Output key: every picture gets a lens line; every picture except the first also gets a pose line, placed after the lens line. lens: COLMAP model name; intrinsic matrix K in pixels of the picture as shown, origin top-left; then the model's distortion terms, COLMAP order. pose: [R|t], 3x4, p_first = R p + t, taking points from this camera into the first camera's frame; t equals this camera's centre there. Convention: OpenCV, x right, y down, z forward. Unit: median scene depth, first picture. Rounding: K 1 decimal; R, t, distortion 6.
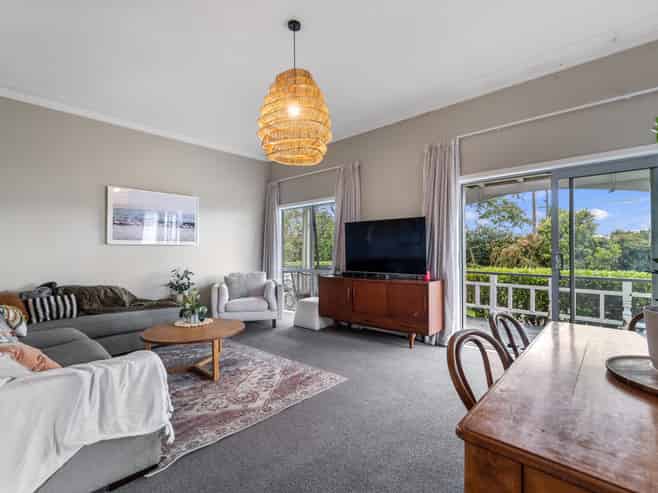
lens RADIAL K [[314.7, 0, 329.0], [0, 314.7, 246.5], [0, 0, 1]] dist [0.000542, -0.000086]
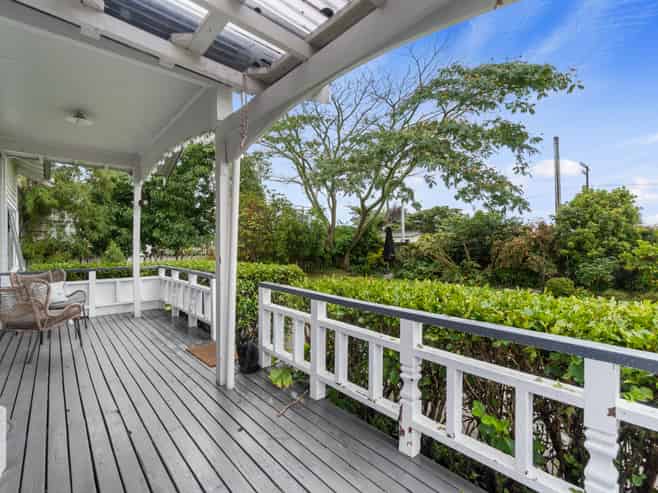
lens RADIAL K [[314.7, 0, 329.0], [0, 314.7, 246.5], [0, 0, 1]] dist [0.000542, -0.000086]
pose [[0.994566, -0.001476, -0.104099, 0.236339], [0.003263, 0.999850, 0.017003, 0.003041], [0.104058, -0.017250, 0.994422, 0.225570]]
